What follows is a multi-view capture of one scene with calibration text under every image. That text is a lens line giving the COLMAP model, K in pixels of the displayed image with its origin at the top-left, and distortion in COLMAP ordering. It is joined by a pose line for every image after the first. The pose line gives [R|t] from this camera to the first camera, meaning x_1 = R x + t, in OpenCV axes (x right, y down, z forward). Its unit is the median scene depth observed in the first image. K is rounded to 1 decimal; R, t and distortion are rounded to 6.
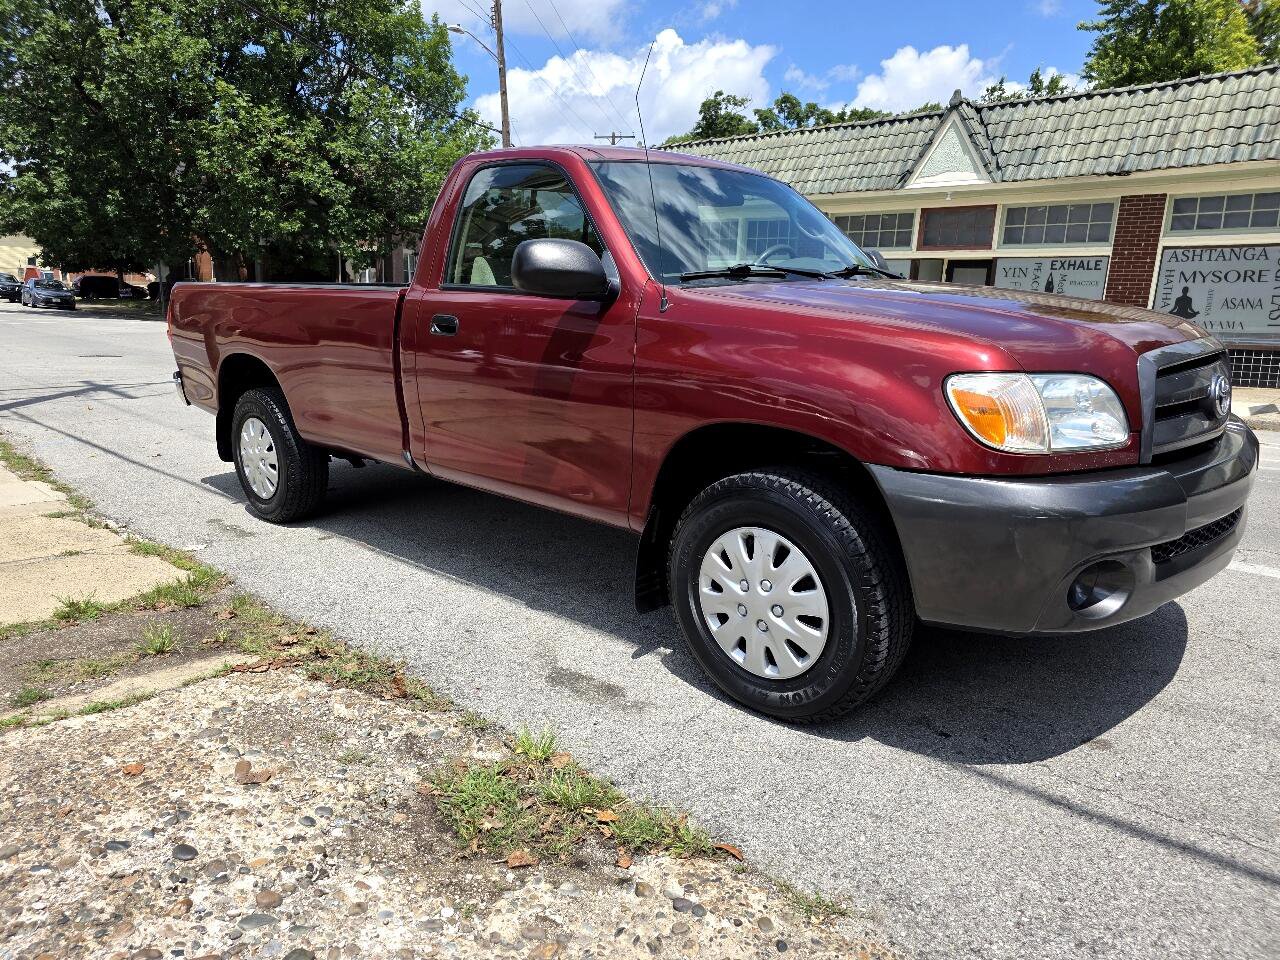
lens RADIAL K [[853.0, 0, 637.9], [0, 853.0, 470.5], [0, 0, 1]] dist [0.031280, -0.023345]
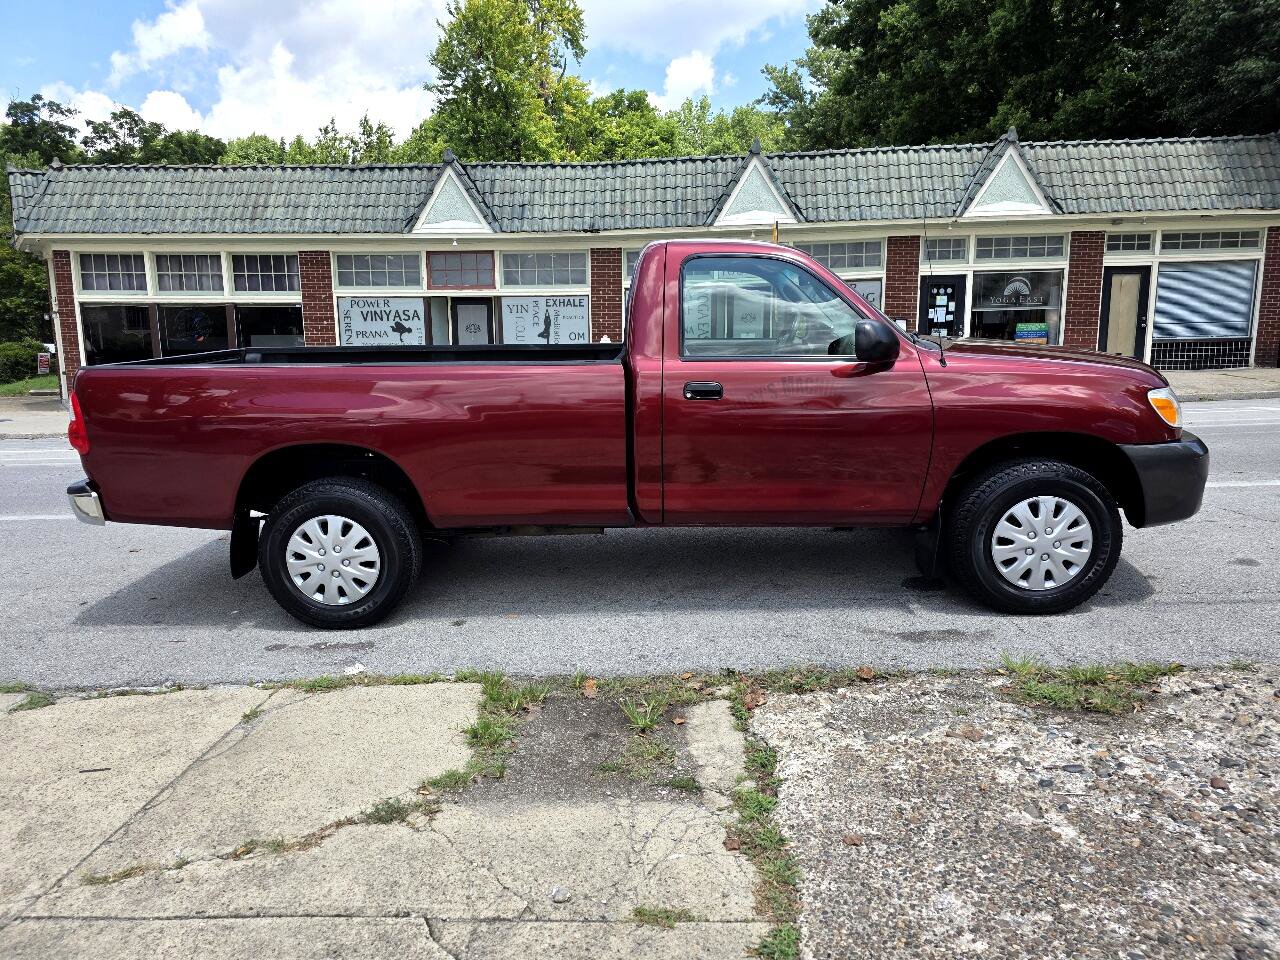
lens RADIAL K [[853.0, 0, 632.8], [0, 853.0, 456.9], [0, 0, 1]] dist [0.031280, -0.023345]
pose [[0.748916, -0.130394, 0.649709, -0.246771], [0.160959, 0.986882, 0.012526, -0.024950], [-0.642819, 0.095196, 0.760080, 0.044211]]
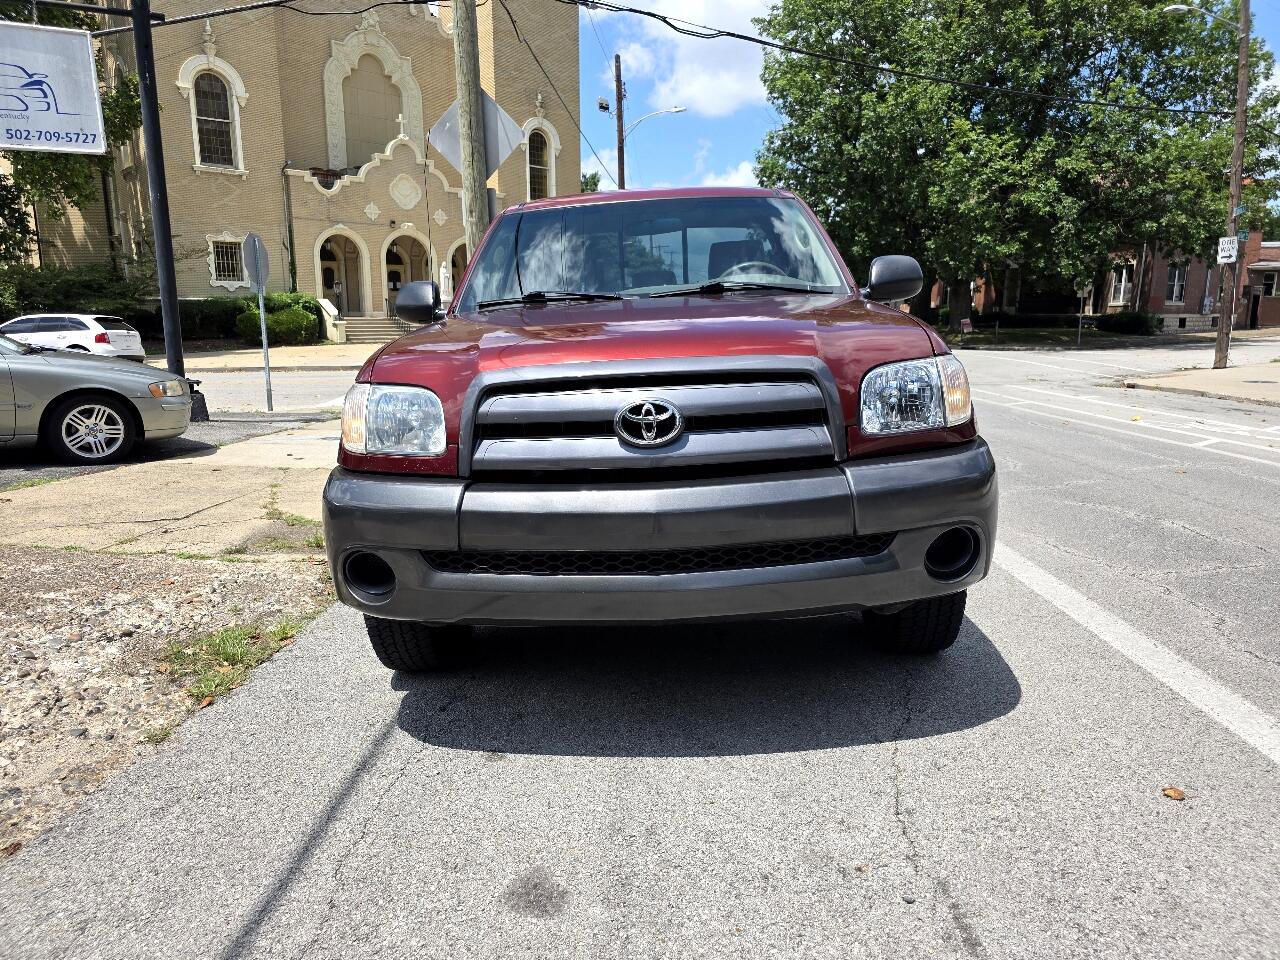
lens RADIAL K [[853.0, 0, 643.3], [0, 853.0, 467.1], [0, 0, 1]] dist [0.031280, -0.023345]
pose [[0.672584, 0.095189, -0.733873, 0.223045], [-0.115894, 0.993005, 0.022584, -0.010504], [0.730889, 0.069862, 0.678911, 0.069466]]
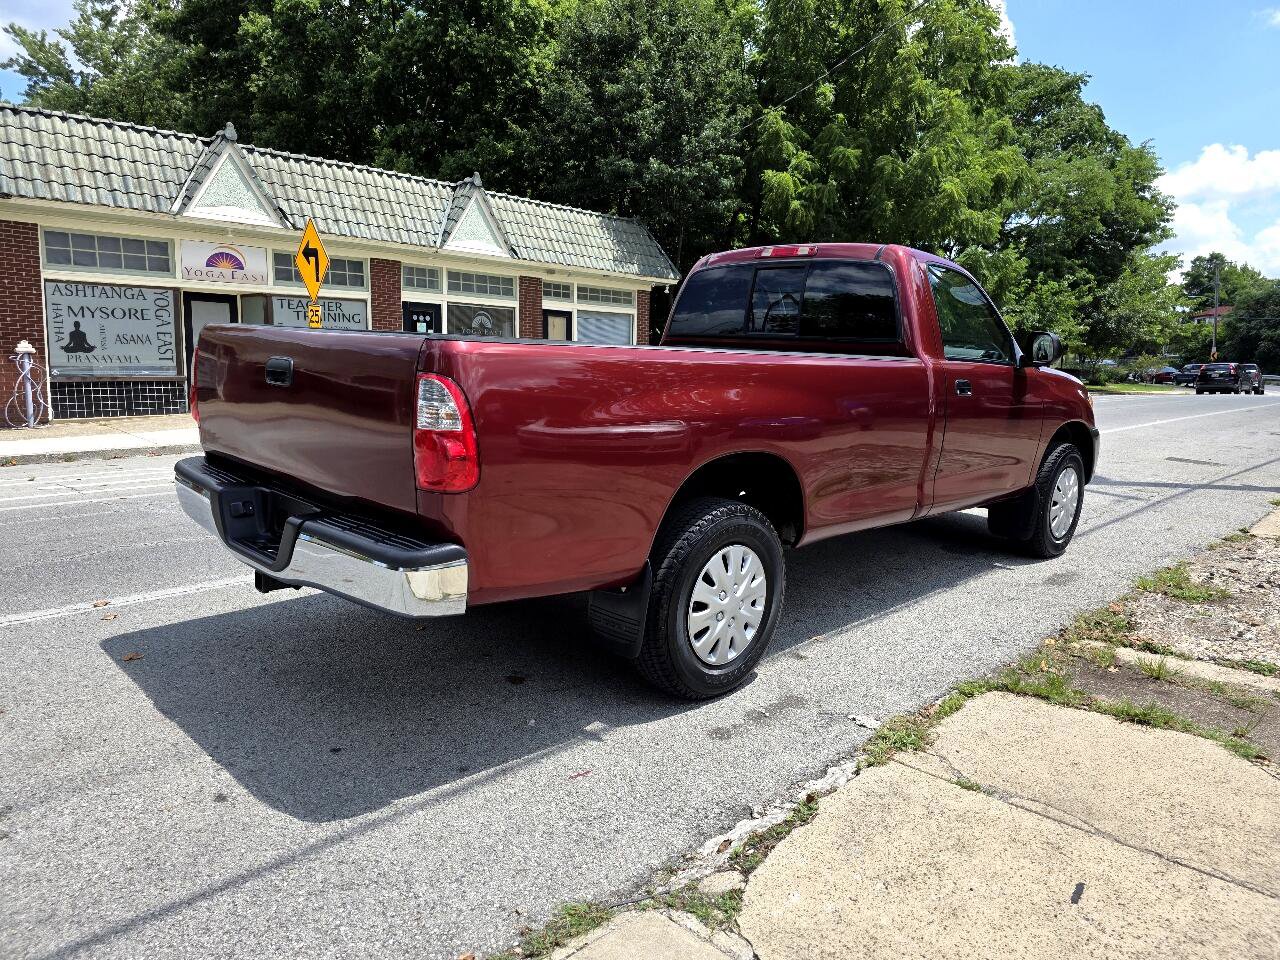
lens RADIAL K [[853.0, 0, 650.9], [0, 853.0, 451.9], [0, 0, 1]] dist [0.031280, -0.023345]
pose [[0.022147, -0.118555, 0.992701, -0.351198], [0.165009, 0.979760, 0.113328, -0.068747], [-0.986043, 0.161295, 0.041261, 0.328760]]
